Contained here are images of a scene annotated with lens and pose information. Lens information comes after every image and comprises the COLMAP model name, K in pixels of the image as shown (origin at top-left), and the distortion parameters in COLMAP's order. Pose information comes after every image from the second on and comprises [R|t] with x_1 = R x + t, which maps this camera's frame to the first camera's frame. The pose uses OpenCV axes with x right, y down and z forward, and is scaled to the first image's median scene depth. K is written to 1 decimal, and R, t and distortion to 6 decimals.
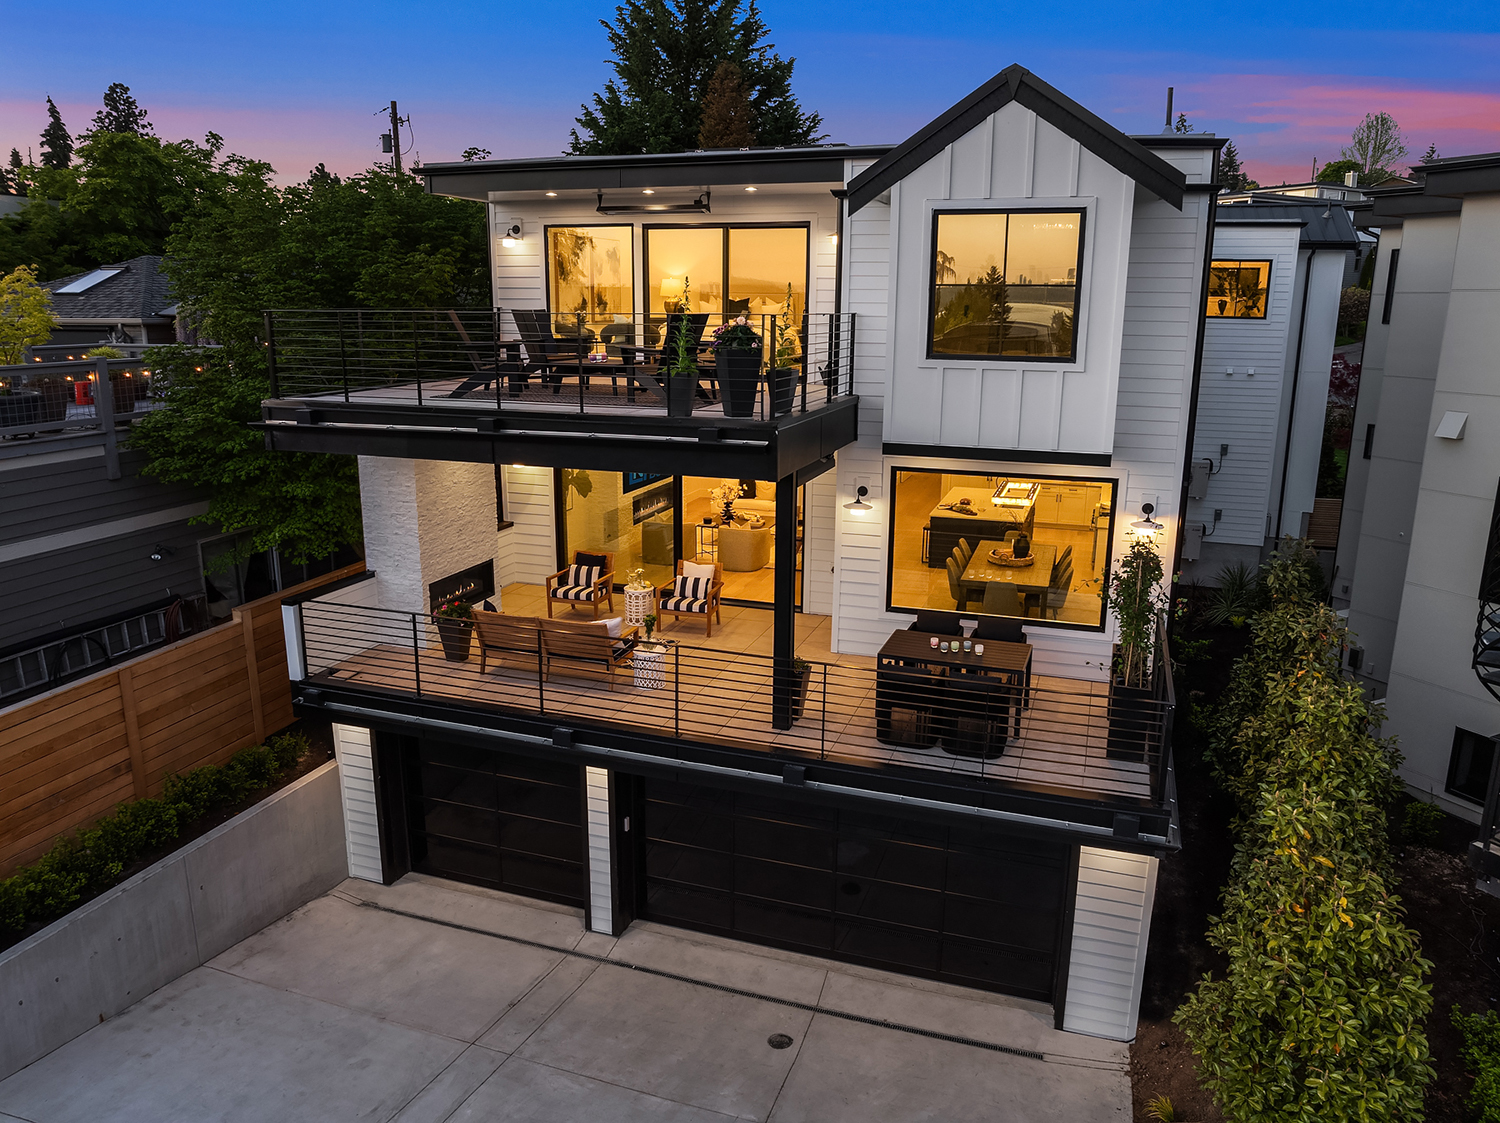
lens RADIAL K [[1061.5, 0, 748.3], [0, 1061.5, 554.6], [0, 0, 1]] dist [-0.055951, 0.029296]
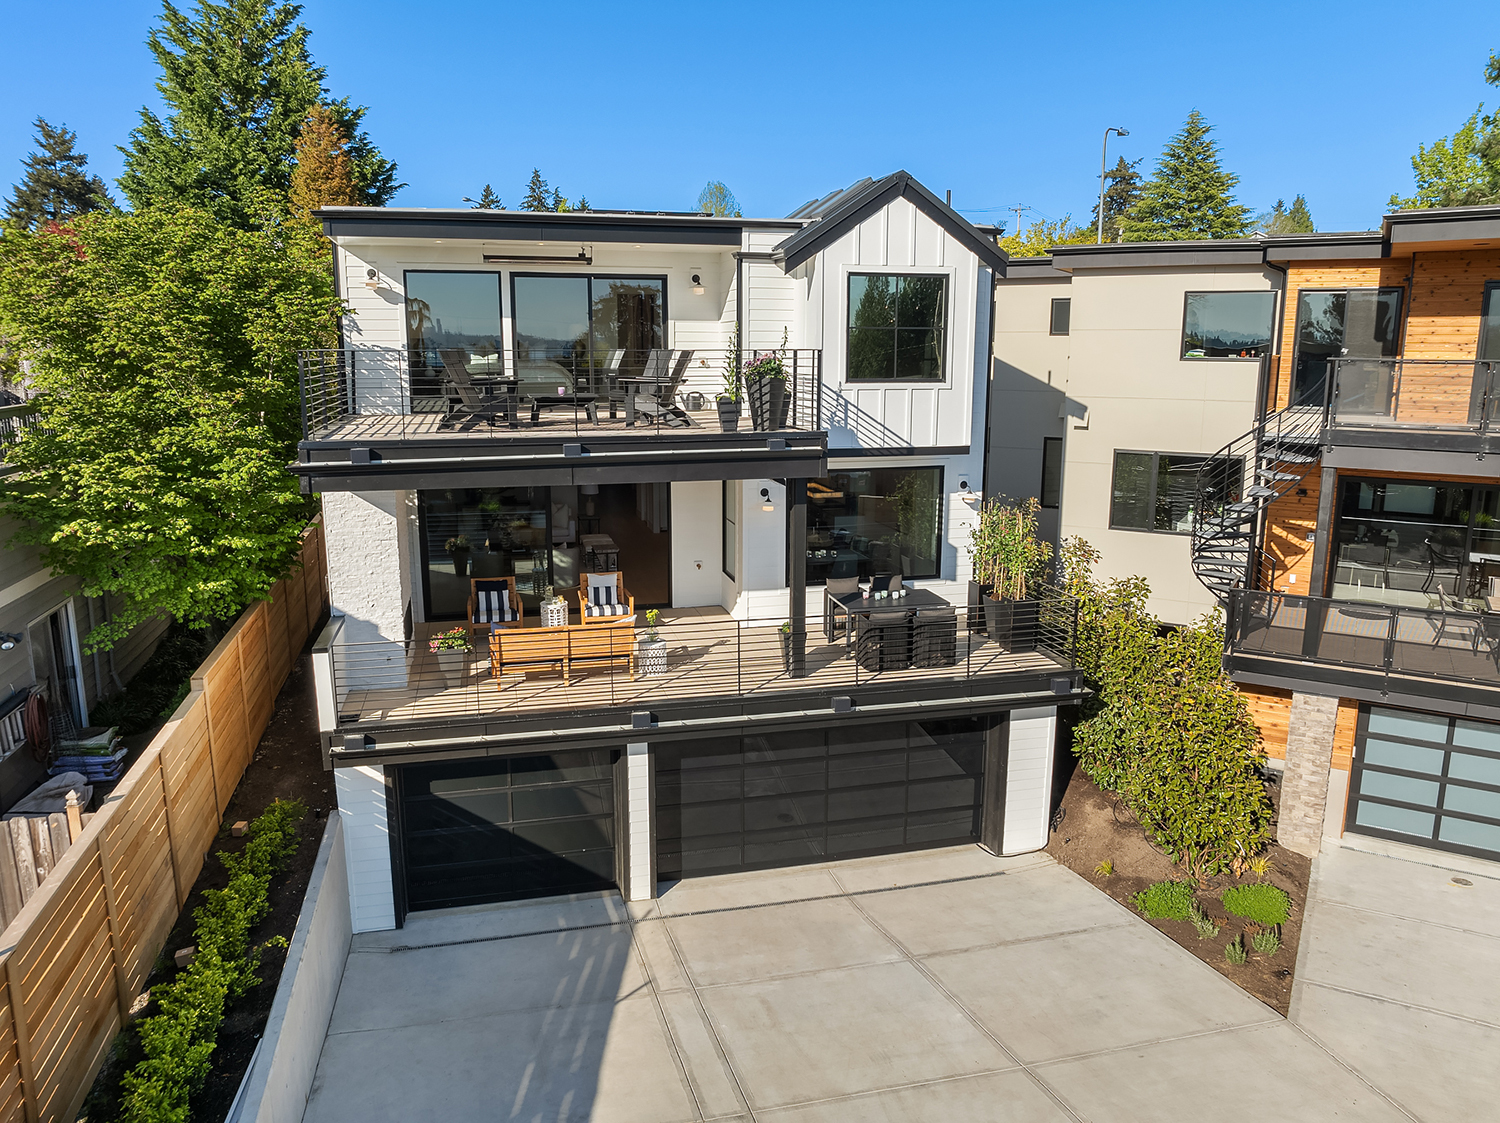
lens RADIAL K [[1061.5, 0, 743.6], [0, 1061.5, 554.3], [0, 0, 1]] dist [-0.055951, 0.029296]
pose [[0.839400, -0.110343, 0.532196, -0.657150], [0.131620, 0.991298, -0.002065, 0.012496], [-0.527337, 0.071781, 0.846619, -0.035850]]
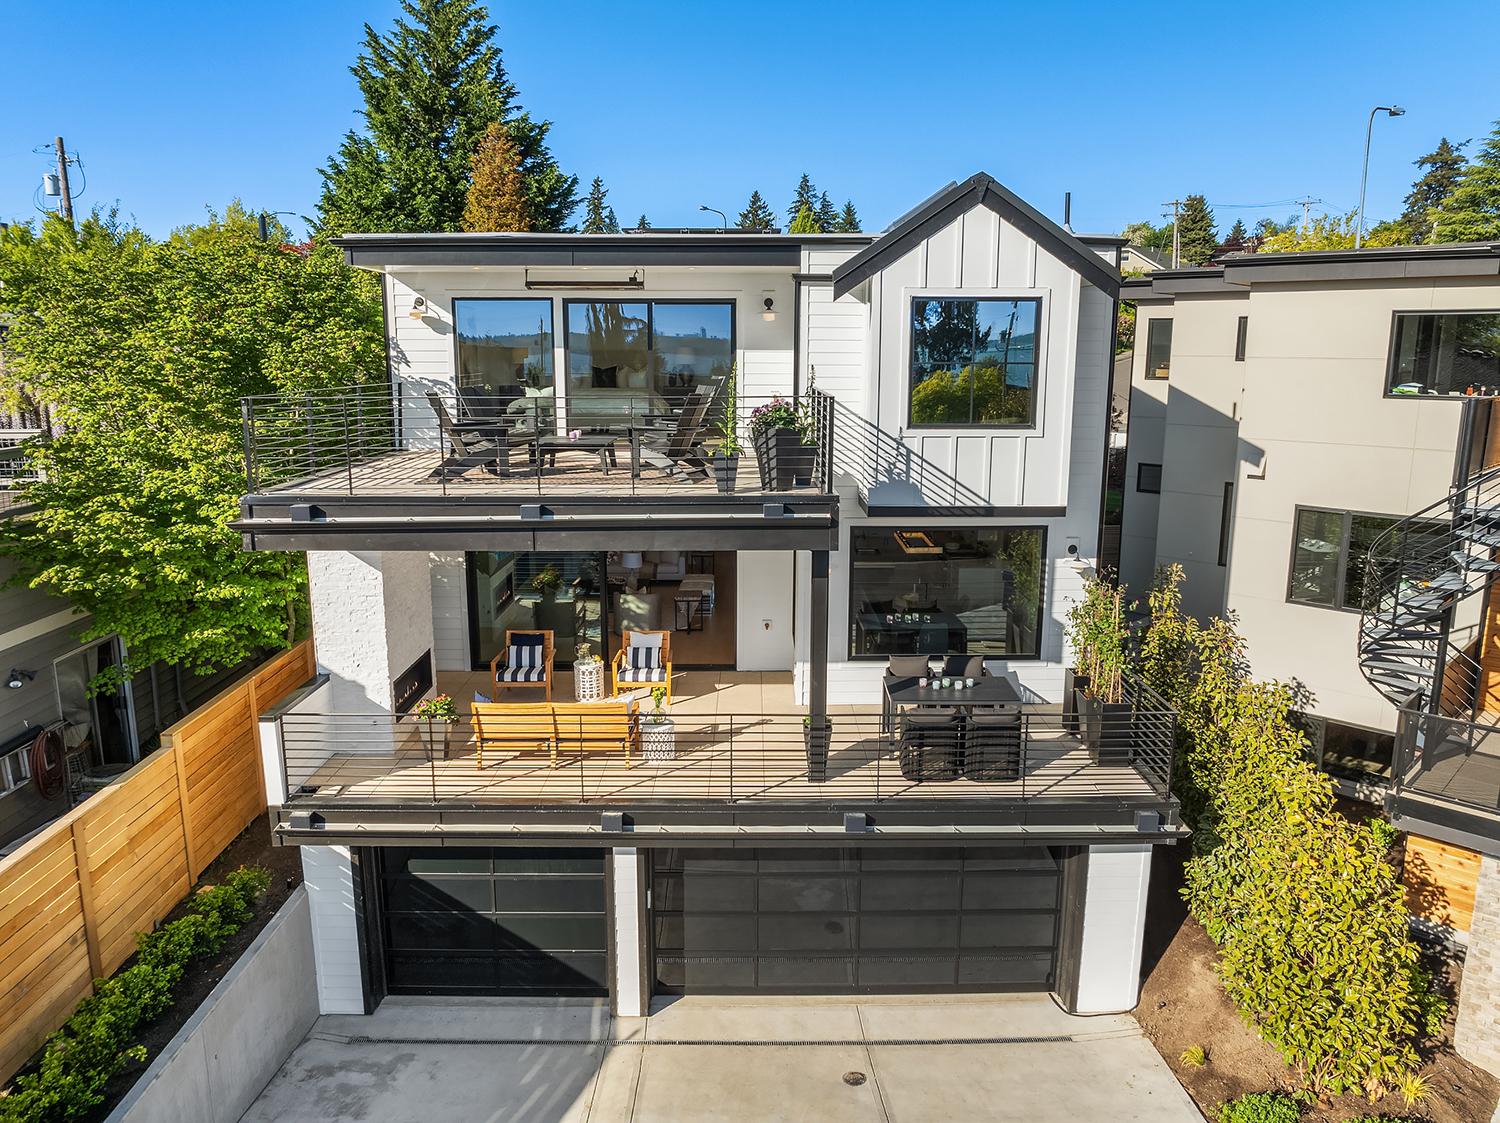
lens RADIAL K [[1061.5, 0, 763.3], [0, 1061.5, 556.7], [0, 0, 1]] dist [-0.055951, 0.029296]
pose [[0.942224, -0.070964, 0.327381, -0.342034], [0.084260, 0.996089, -0.026590, -0.034813], [-0.324213, 0.052639, 0.944518, 0.009690]]
